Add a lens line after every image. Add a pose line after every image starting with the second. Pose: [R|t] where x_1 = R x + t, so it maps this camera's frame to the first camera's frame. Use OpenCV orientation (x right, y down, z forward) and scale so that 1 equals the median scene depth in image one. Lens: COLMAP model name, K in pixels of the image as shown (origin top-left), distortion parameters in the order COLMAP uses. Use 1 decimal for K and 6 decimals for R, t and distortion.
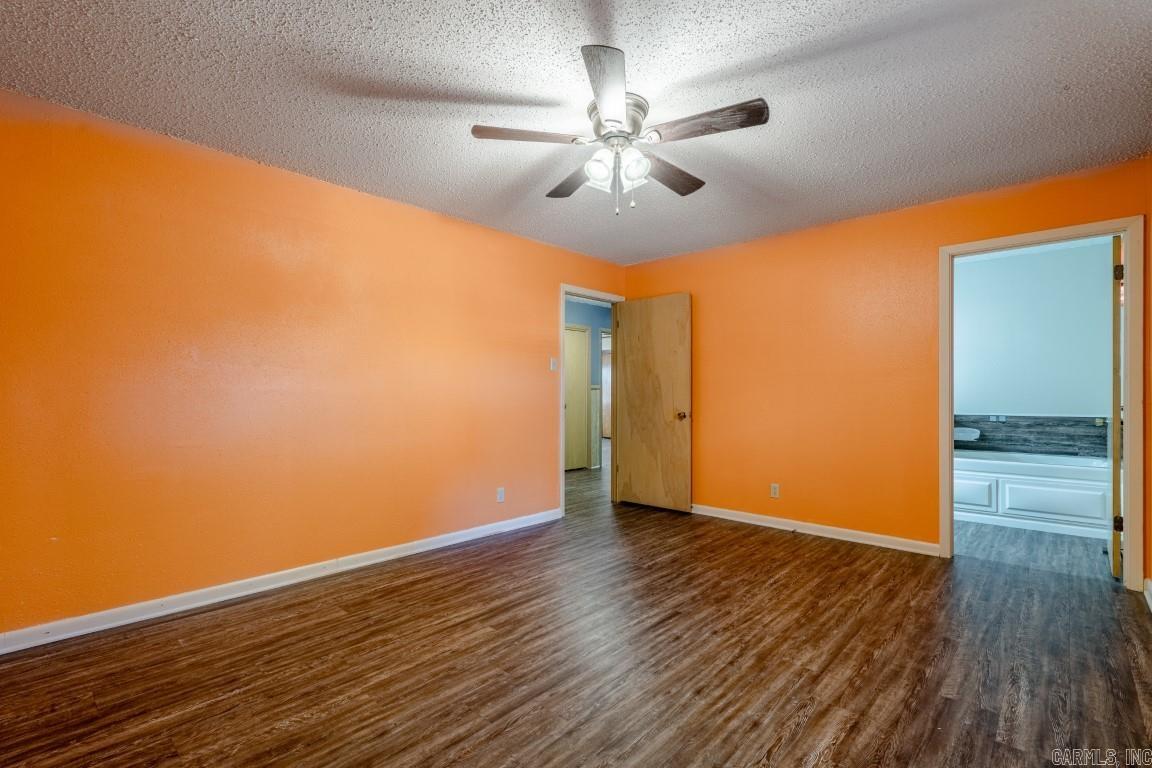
lens RADIAL K [[526.7, 0, 576.2], [0, 526.7, 388.7], [0, 0, 1]] dist [-0.007088, 0.001862]
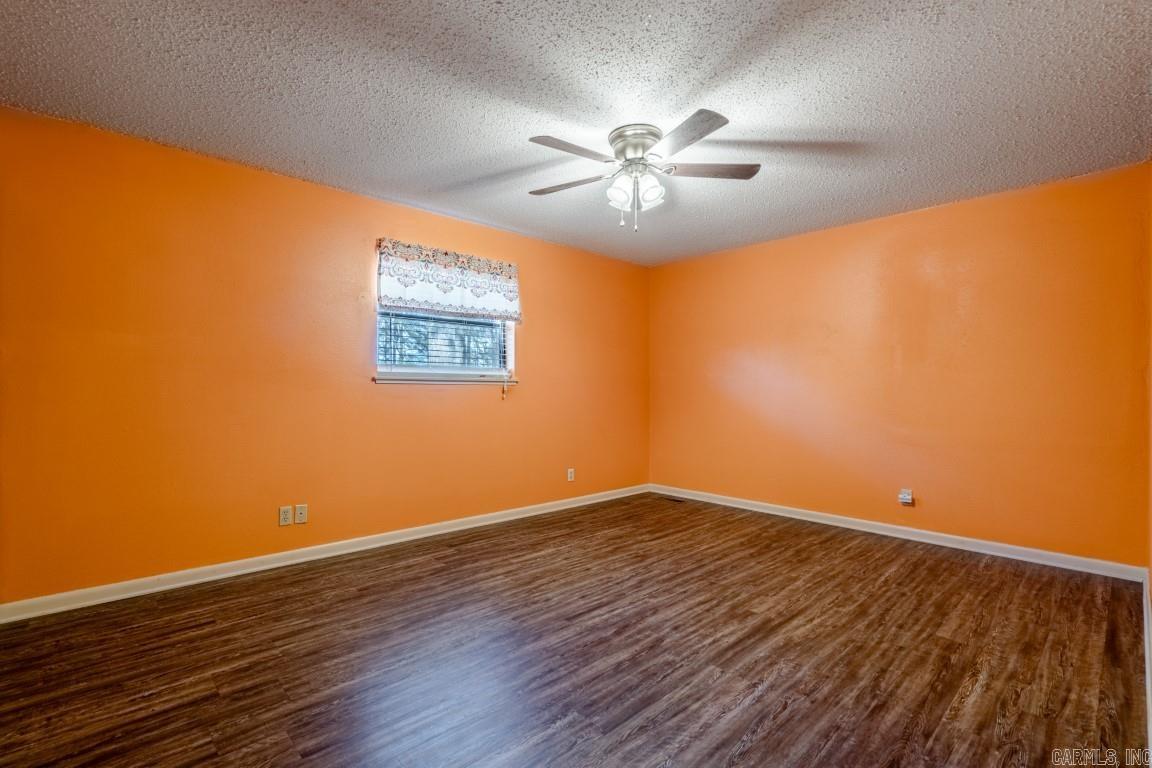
lens RADIAL K [[526.7, 0, 575.8], [0, 526.7, 386.4], [0, 0, 1]] dist [-0.007088, 0.001862]
pose [[-0.997883, -0.002855, 0.064974, 0.133721], [-0.003635, 0.999923, -0.011876, 0.020033], [-0.064935, -0.012087, -0.997816, 2.167882]]
